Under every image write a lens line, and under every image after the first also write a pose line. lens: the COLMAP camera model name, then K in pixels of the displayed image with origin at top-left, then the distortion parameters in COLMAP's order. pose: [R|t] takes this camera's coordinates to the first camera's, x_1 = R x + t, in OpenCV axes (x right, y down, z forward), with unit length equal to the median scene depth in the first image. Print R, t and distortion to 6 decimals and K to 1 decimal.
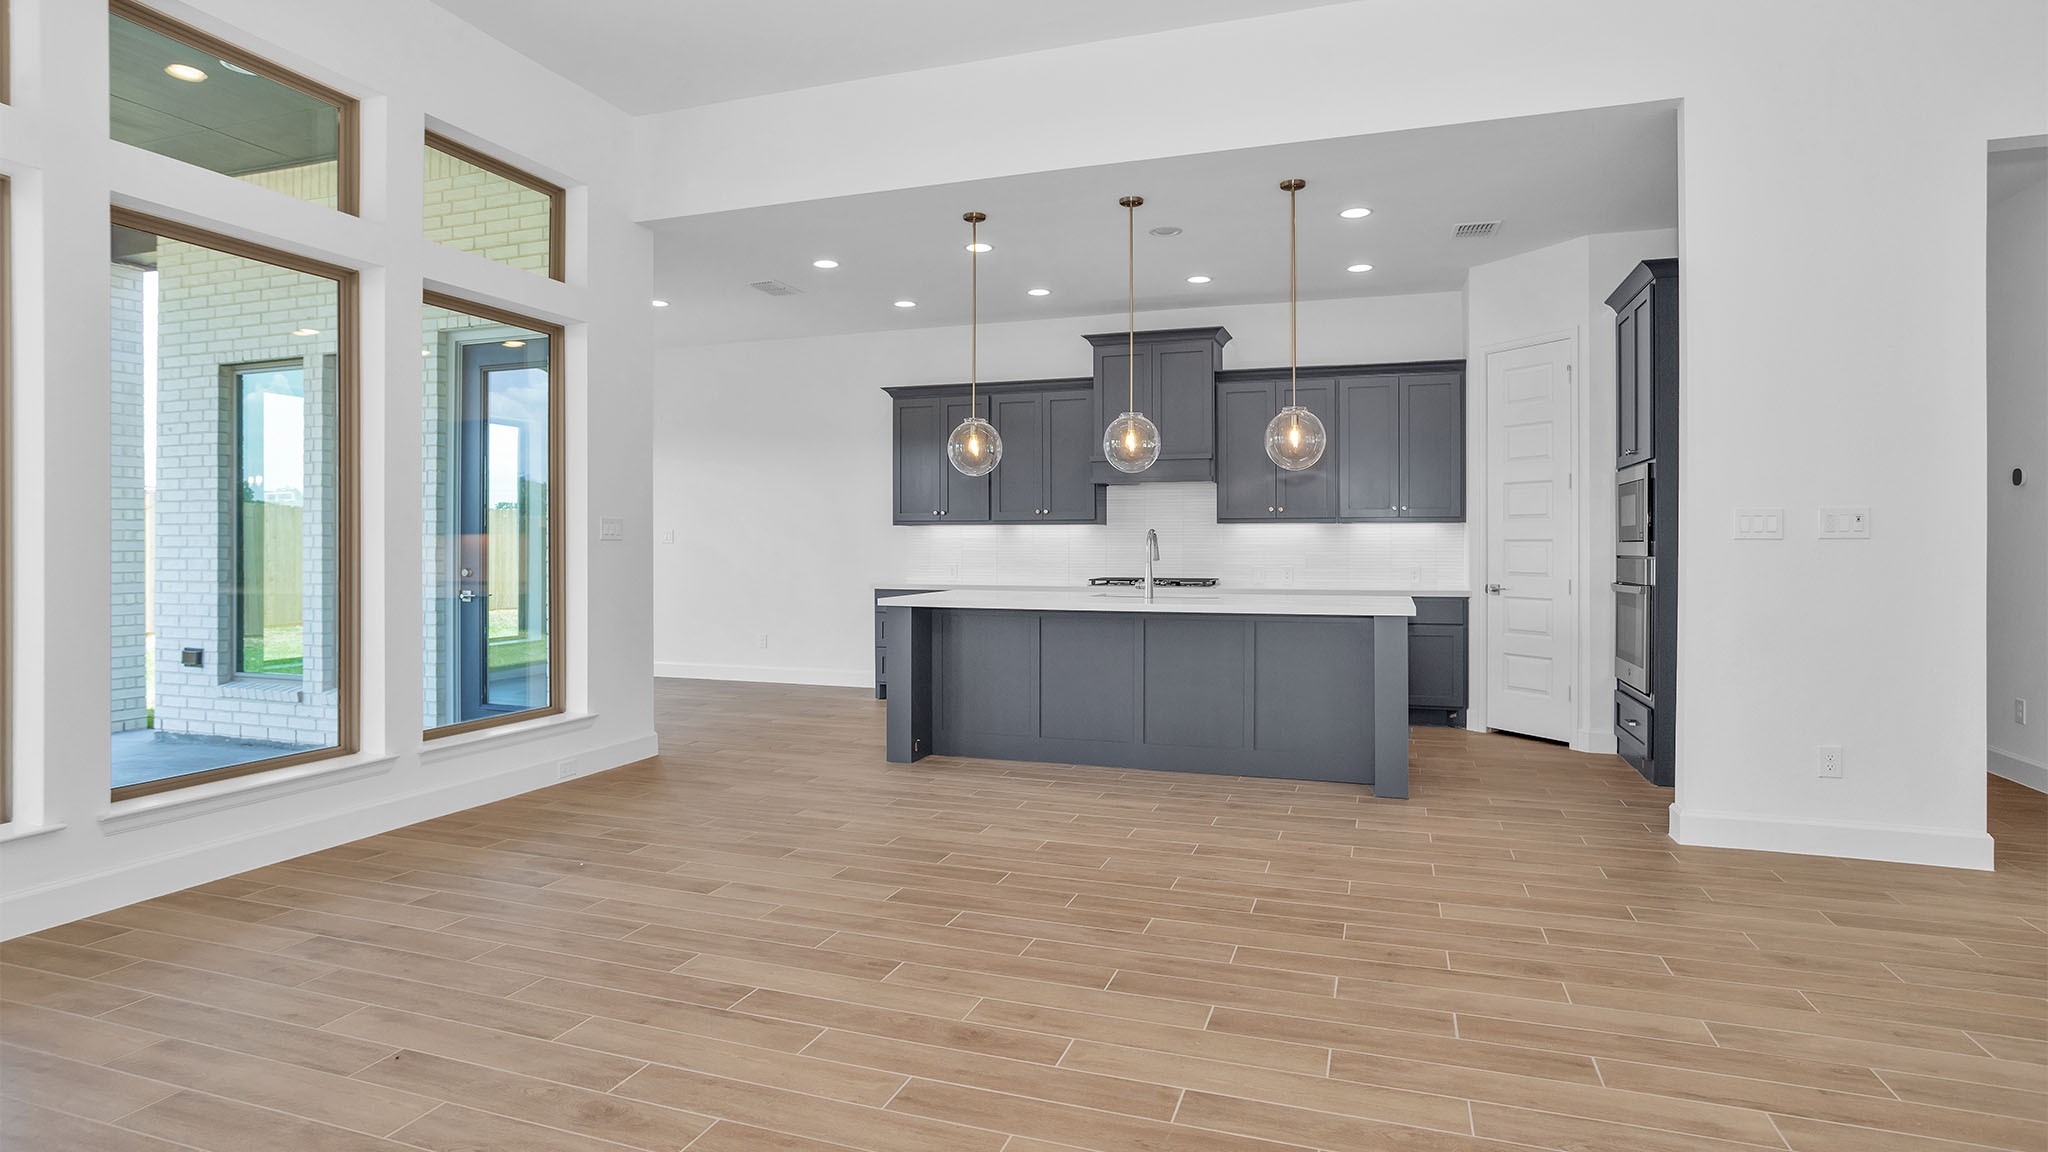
lens RADIAL K [[1083.6, 0, 1018.3], [0, 1083.6, 564.1], [0, 0, 1]] dist [-0.001917, 0.002127]
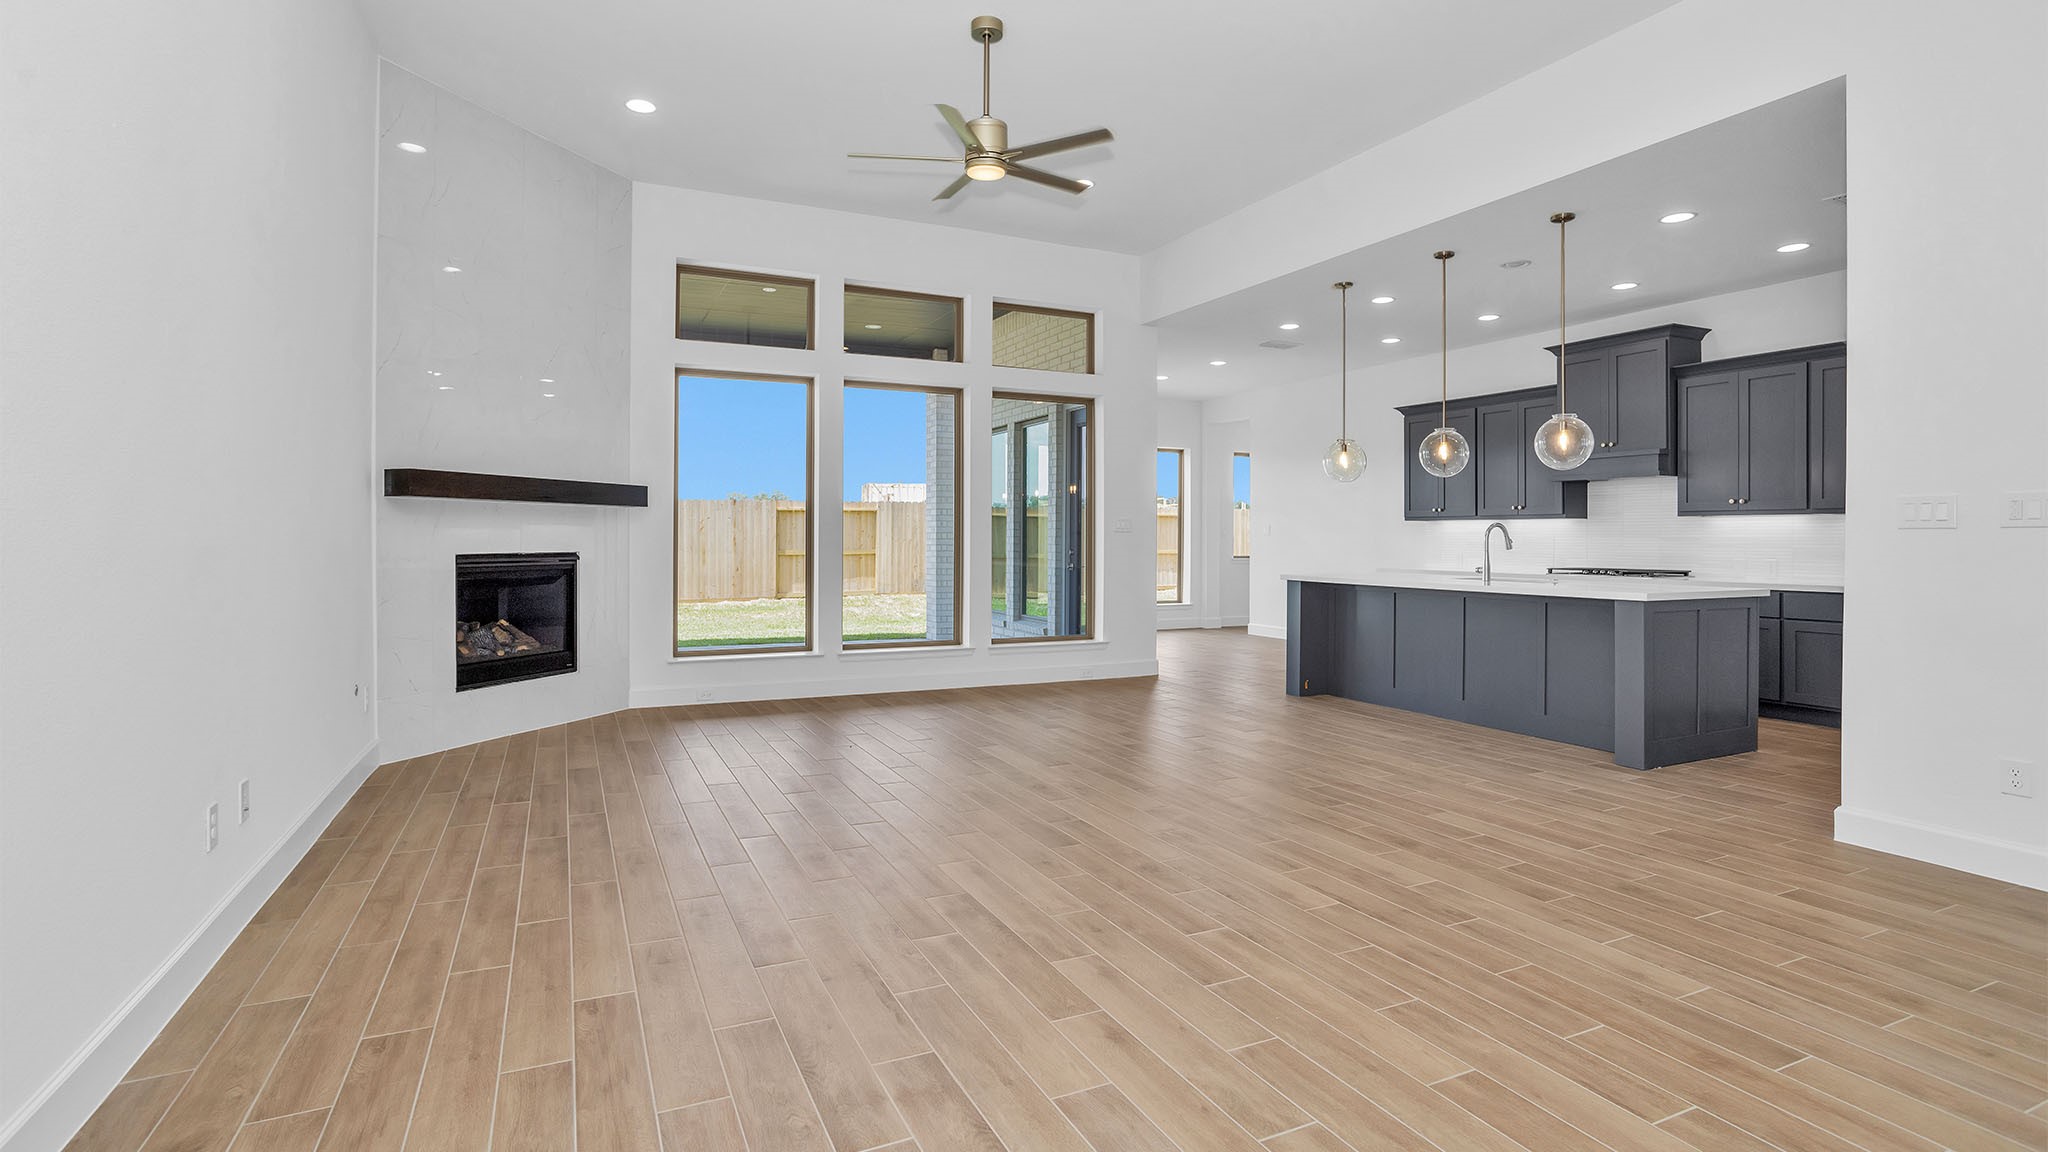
lens RADIAL K [[1010.0, 0, 1031.3], [0, 1010.0, 549.7], [0, 0, 1]] dist [0.030891, 0.001096]
pose [[0.706954, 0.009533, -0.707195, 0.538908], [-0.013173, 0.999913, 0.000311, 0.002798], [0.707137, 0.009096, 0.707018, -0.131915]]
